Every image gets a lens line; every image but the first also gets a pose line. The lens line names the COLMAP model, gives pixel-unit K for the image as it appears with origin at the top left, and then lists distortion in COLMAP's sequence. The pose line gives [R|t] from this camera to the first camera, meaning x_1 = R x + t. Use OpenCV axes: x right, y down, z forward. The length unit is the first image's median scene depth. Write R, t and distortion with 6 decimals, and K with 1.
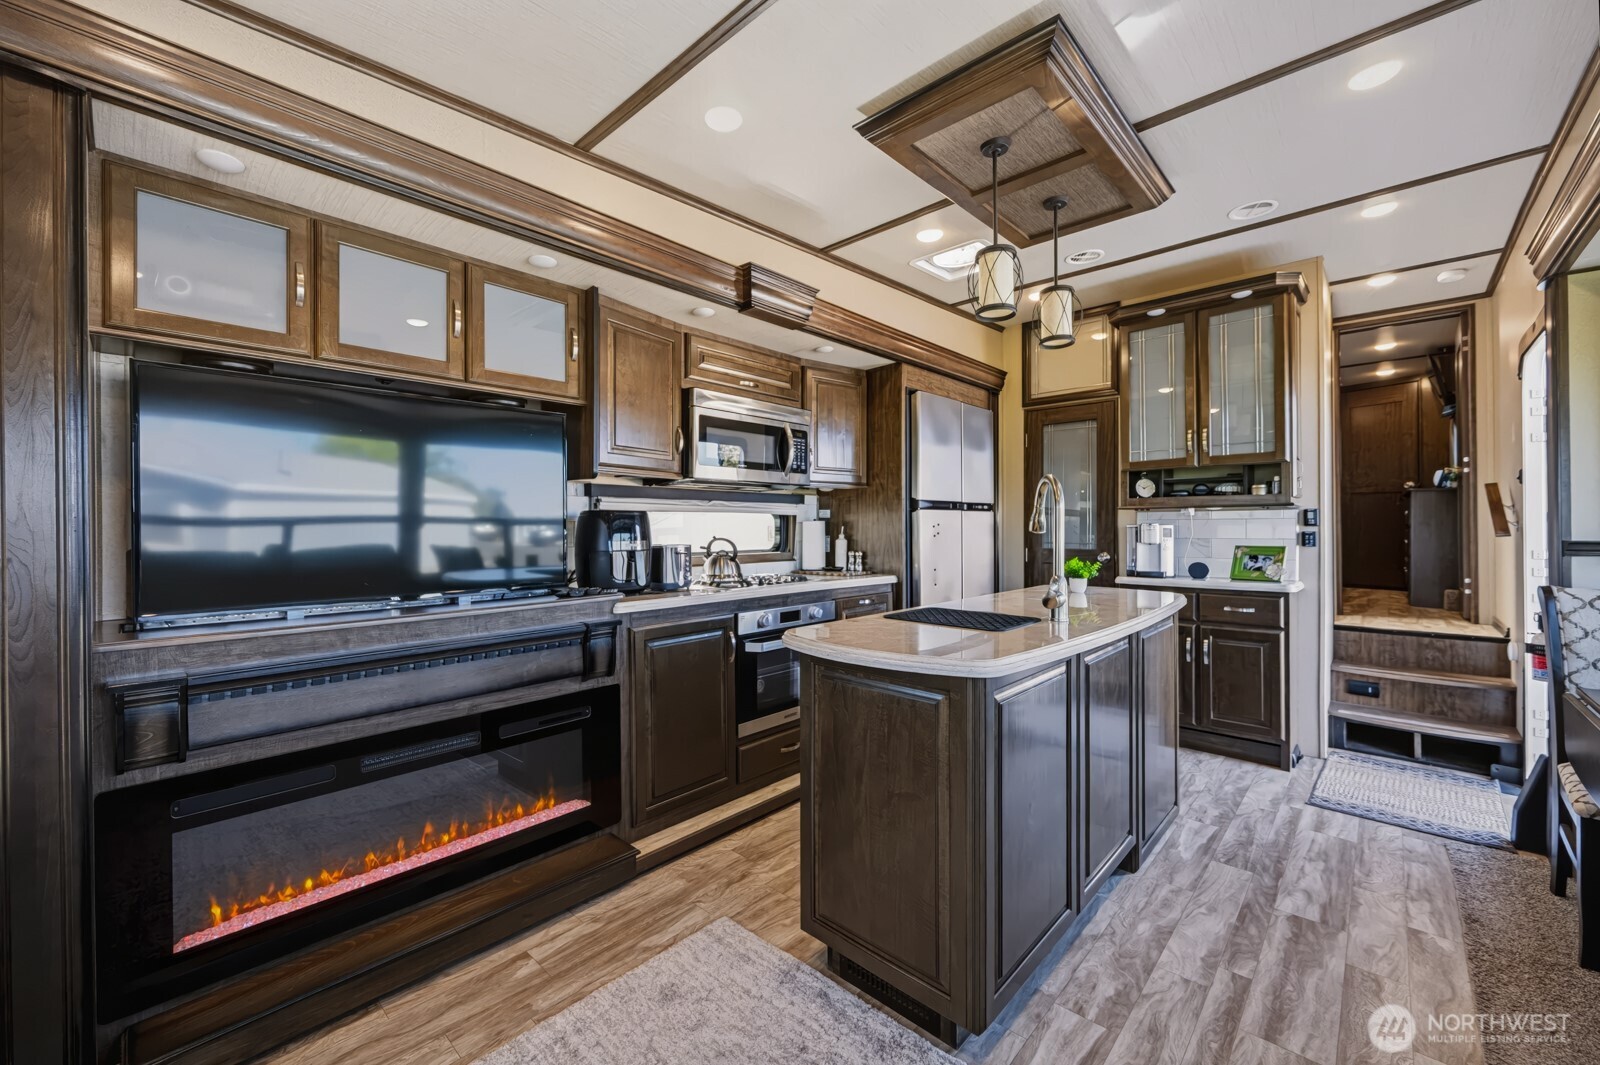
lens RADIAL K [[635.9, 0, 803.3], [0, 635.9, 523.0], [0, 0, 1]] dist [0.000622, 0.000277]
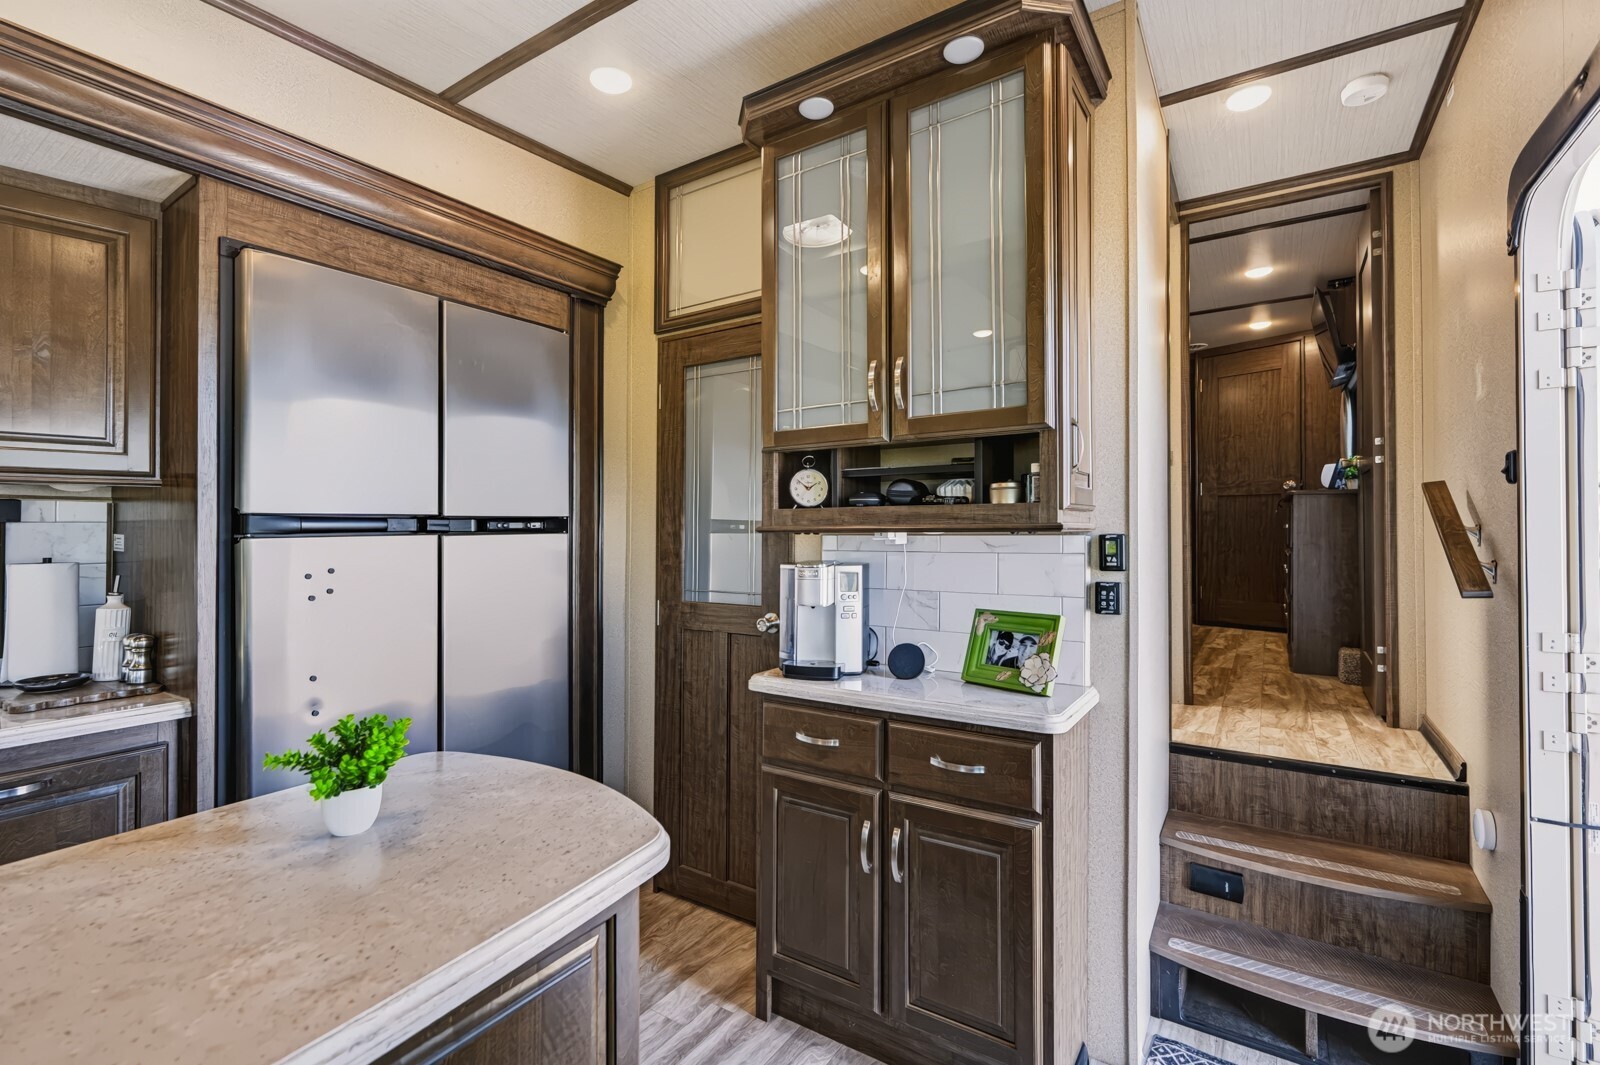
lens RADIAL K [[705.7, 0, 800.5], [0, 705.7, 526.7], [0, 0, 1]] dist [0.002492, -0.000277]
pose [[0.987435, -0.003411, 0.157991, 0.470687], [0.002840, 0.999989, 0.003844, -0.029350], [-0.158002, -0.003347, 0.987433, 0.502140]]
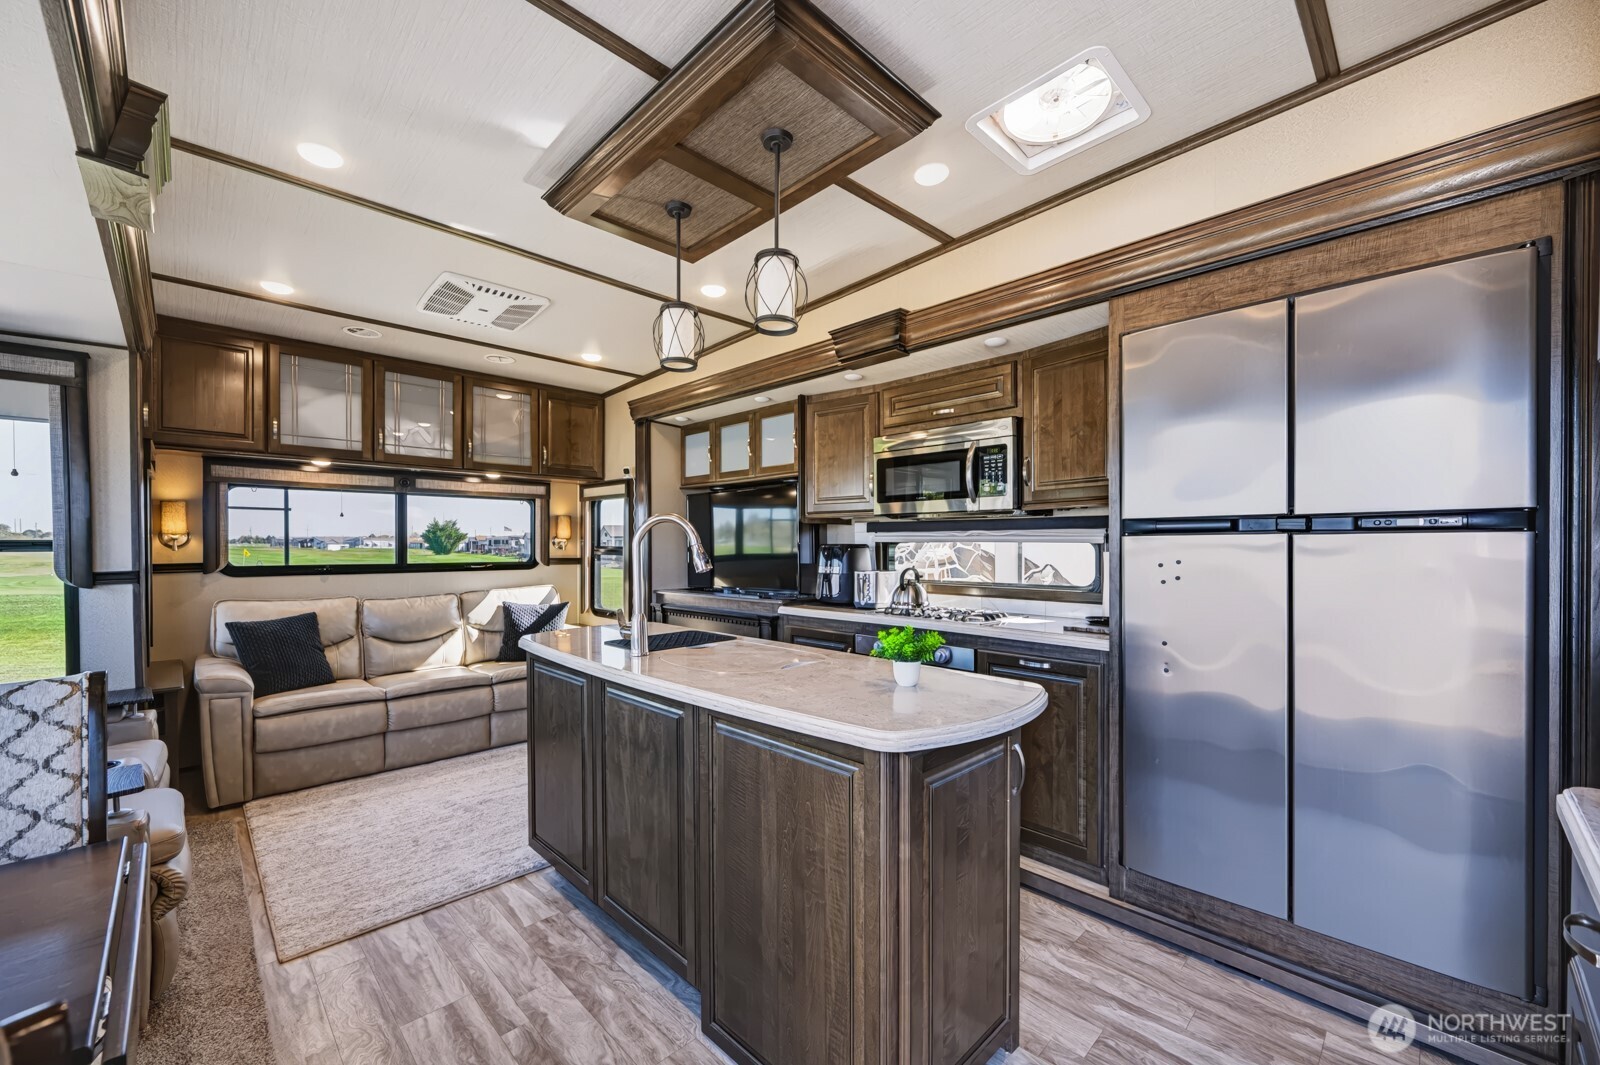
lens RADIAL K [[635.9, 0, 803.5], [0, 635.9, 543.8], [0, 0, 1]] dist [0.000622, 0.000277]
pose [[-0.043085, 0.005417, -0.999057, 0.804492], [0.010436, 0.999933, 0.004972, -0.019892], [0.999017, -0.010212, -0.043138, 0.734864]]
